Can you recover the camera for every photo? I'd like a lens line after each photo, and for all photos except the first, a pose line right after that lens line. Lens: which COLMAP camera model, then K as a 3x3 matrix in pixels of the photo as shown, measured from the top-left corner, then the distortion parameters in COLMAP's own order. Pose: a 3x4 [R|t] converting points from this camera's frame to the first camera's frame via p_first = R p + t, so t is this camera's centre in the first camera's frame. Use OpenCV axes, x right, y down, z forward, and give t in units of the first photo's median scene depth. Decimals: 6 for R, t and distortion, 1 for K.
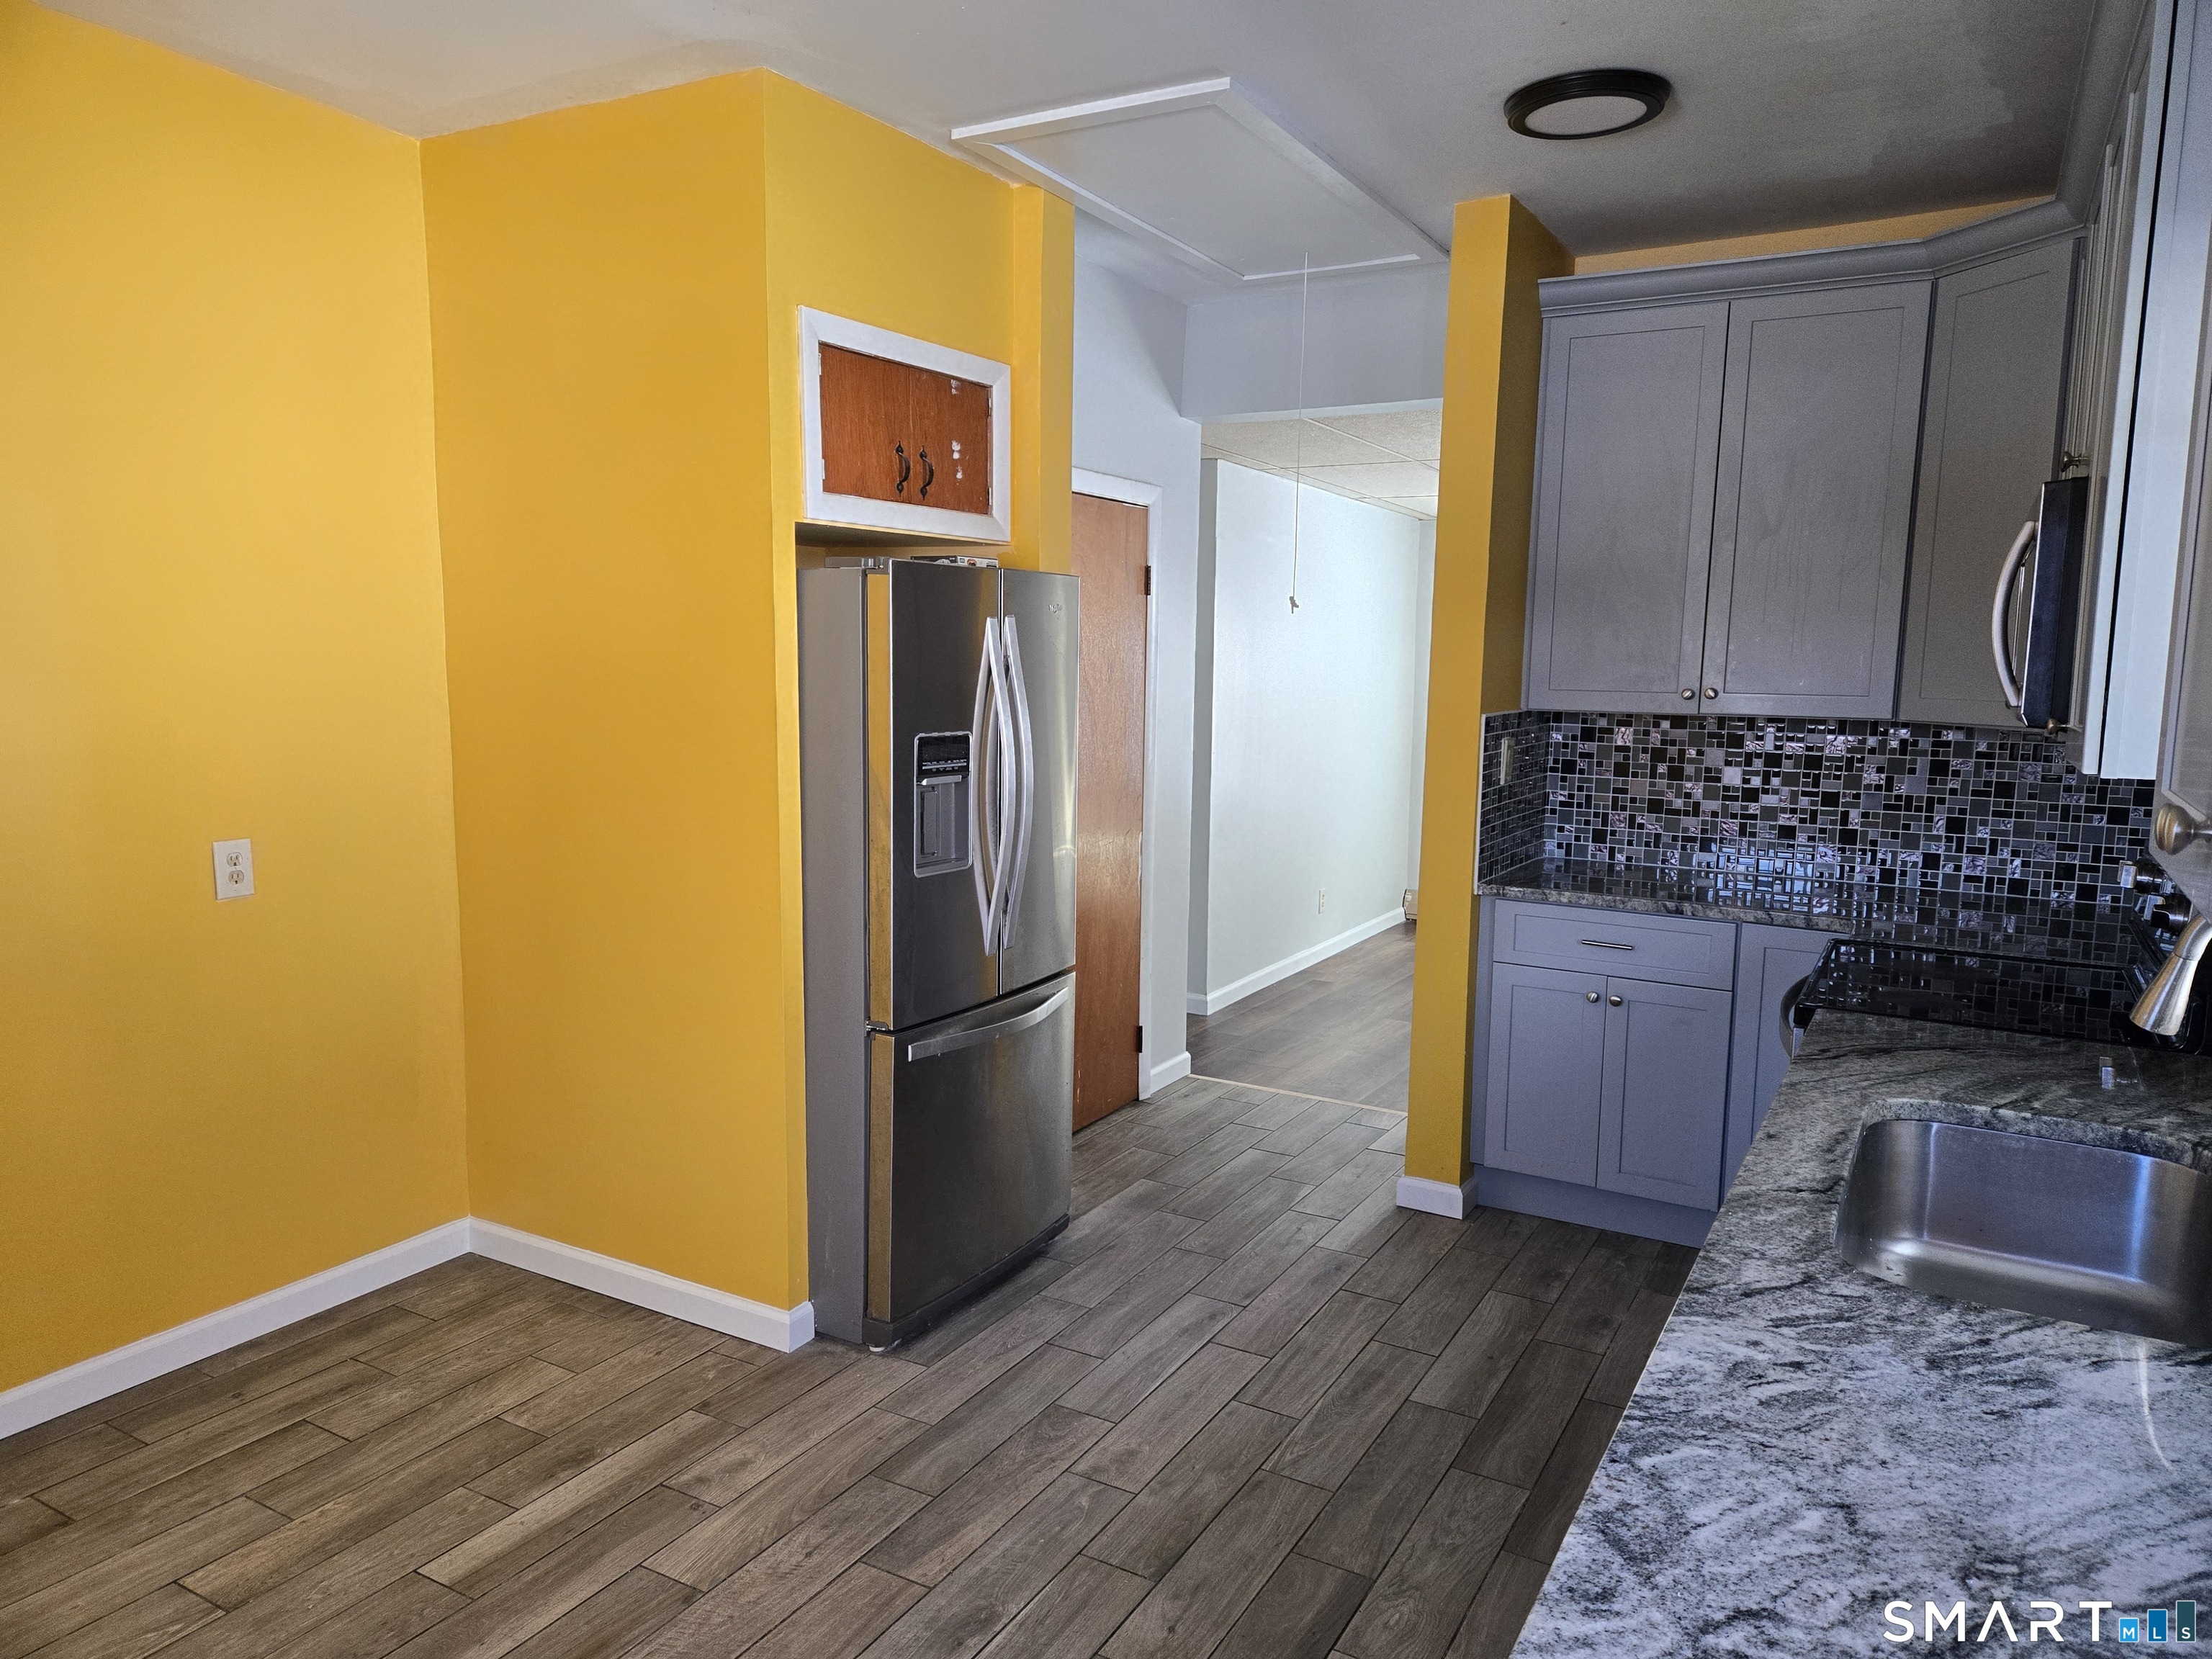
lens RADIAL K [[1466.3, 0, 1106.0], [0, 1466.3, 829.5], [0, 0, 1]] dist [0.050549, -0.002937]
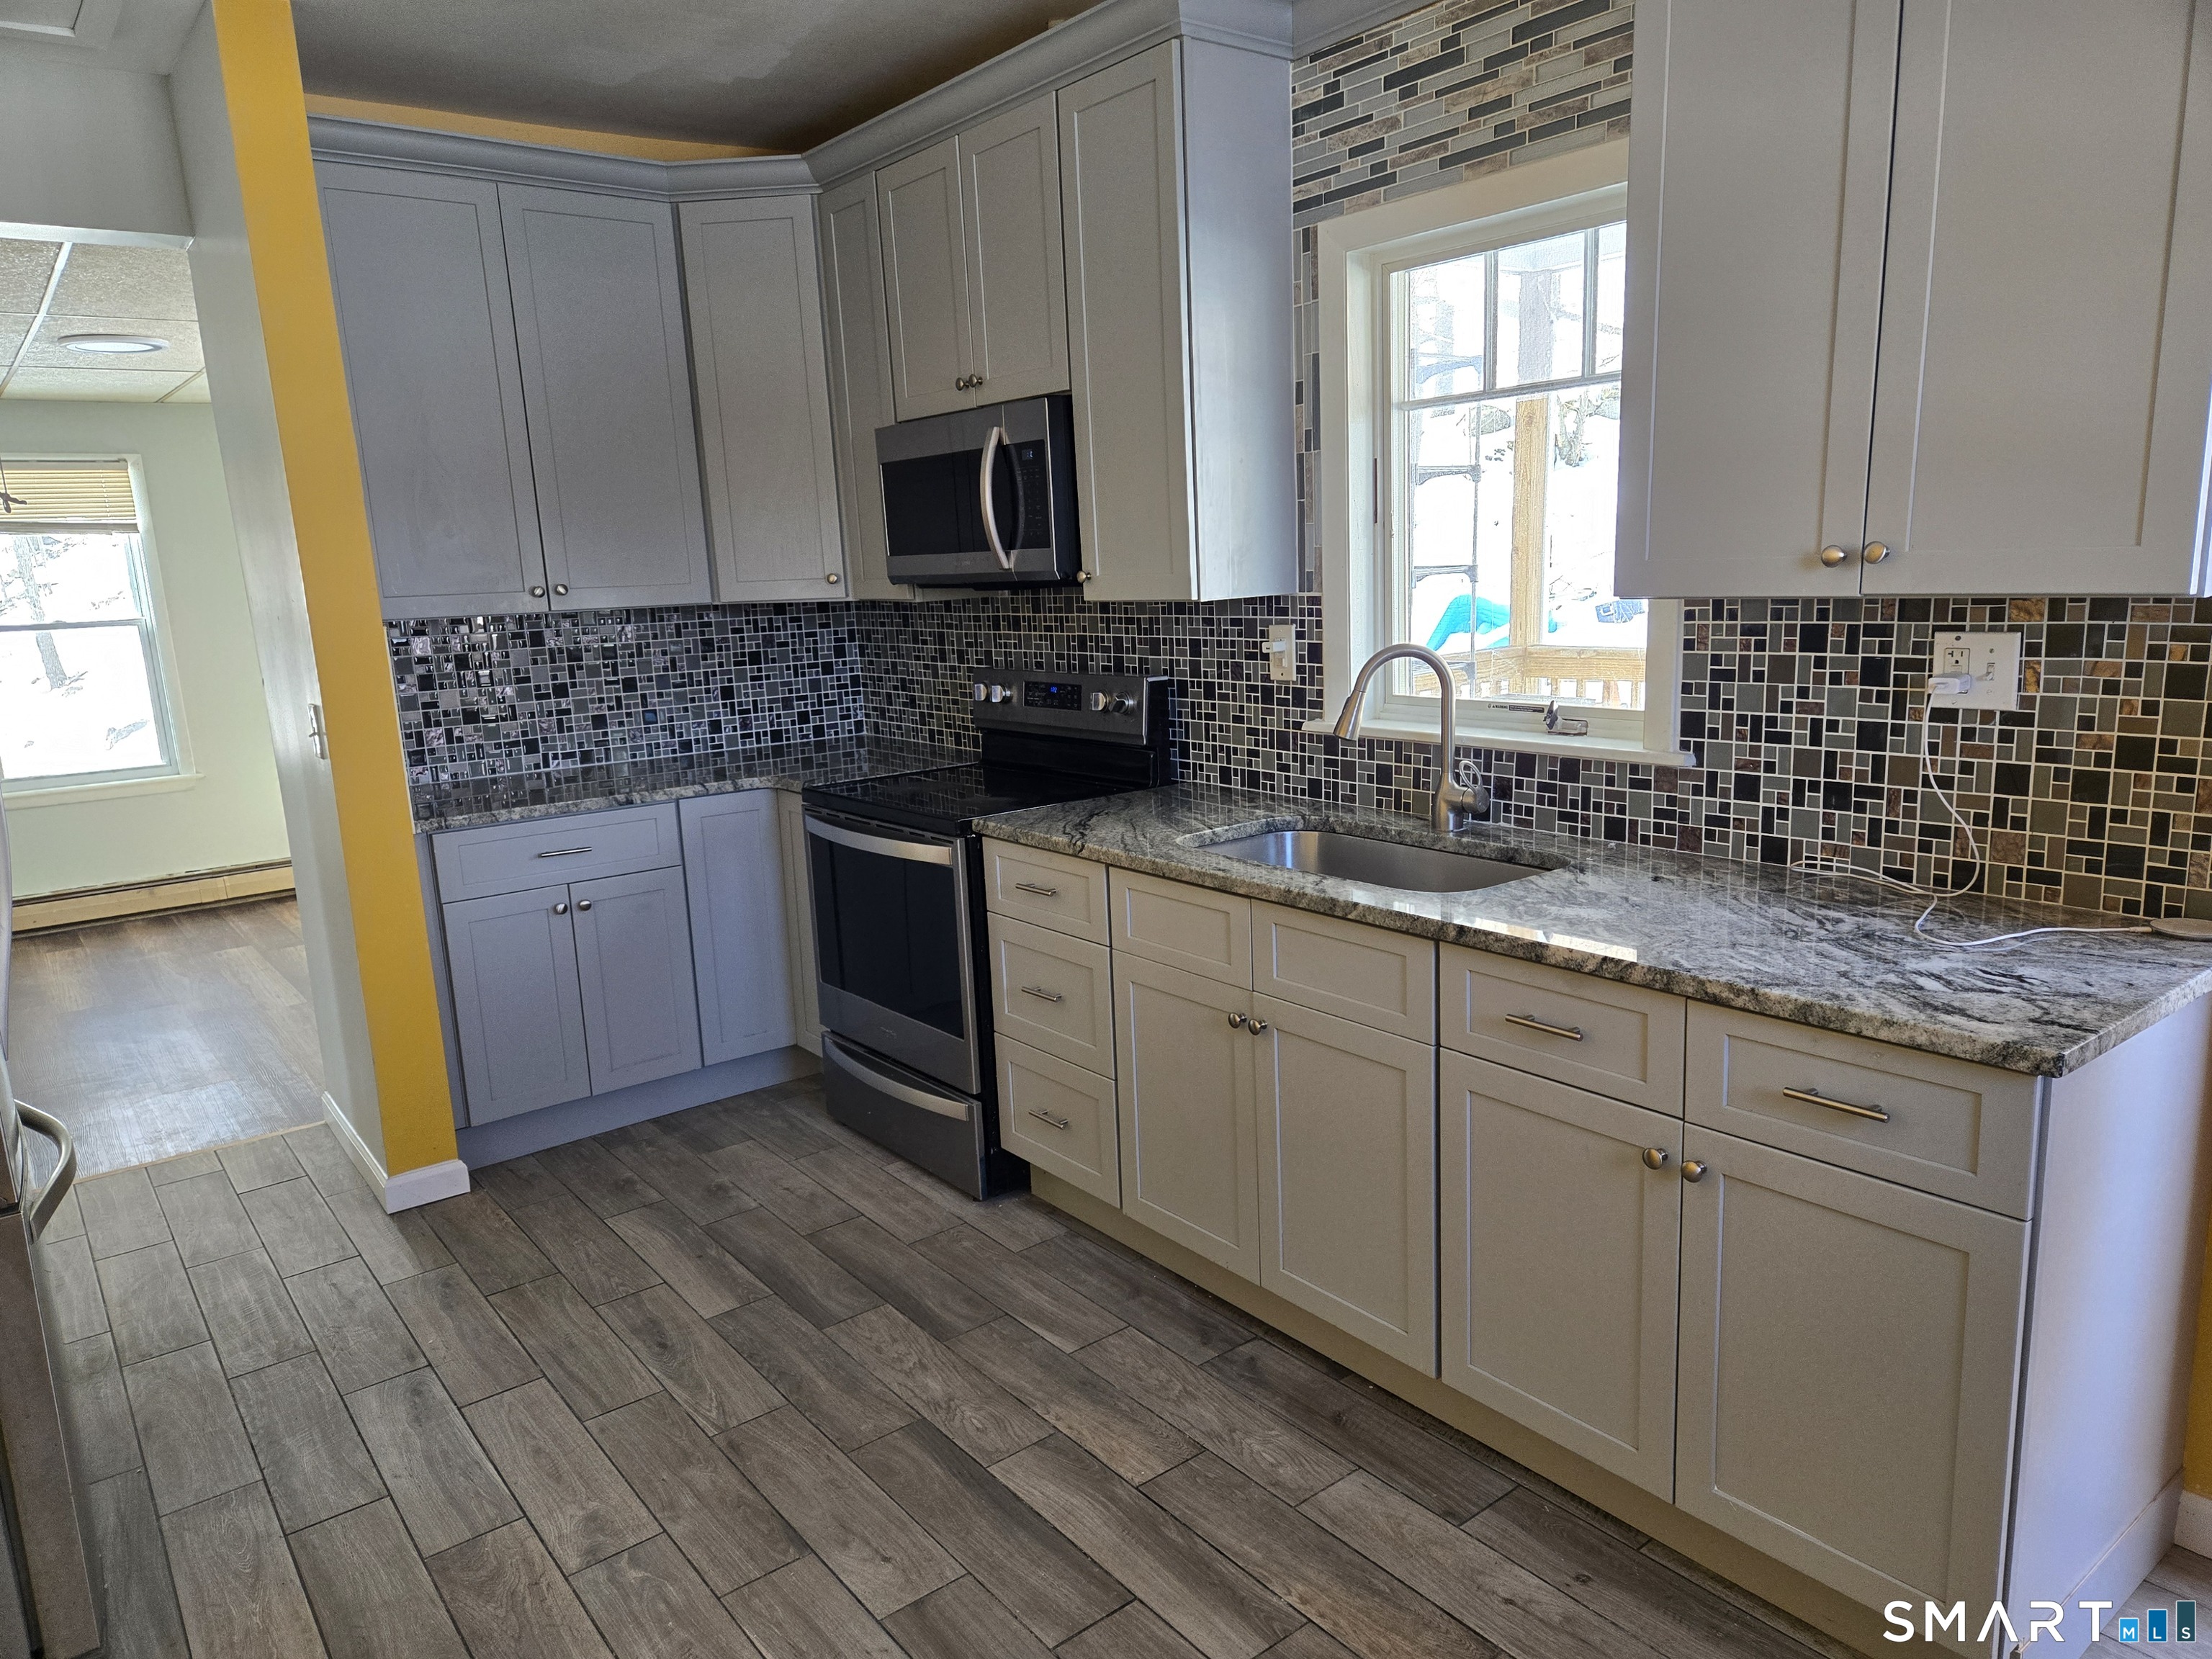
lens RADIAL K [[1506.2, 0, 1104.1], [0, 1506.2, 847.1], [0, 0, 1]] dist [0.063786, -0.003853]
pose [[0.379203, -0.211720, 0.900766, -0.421781], [0.161030, 0.973716, 0.161077, -0.028995], [-0.911194, 0.083969, 0.403330, 0.262498]]
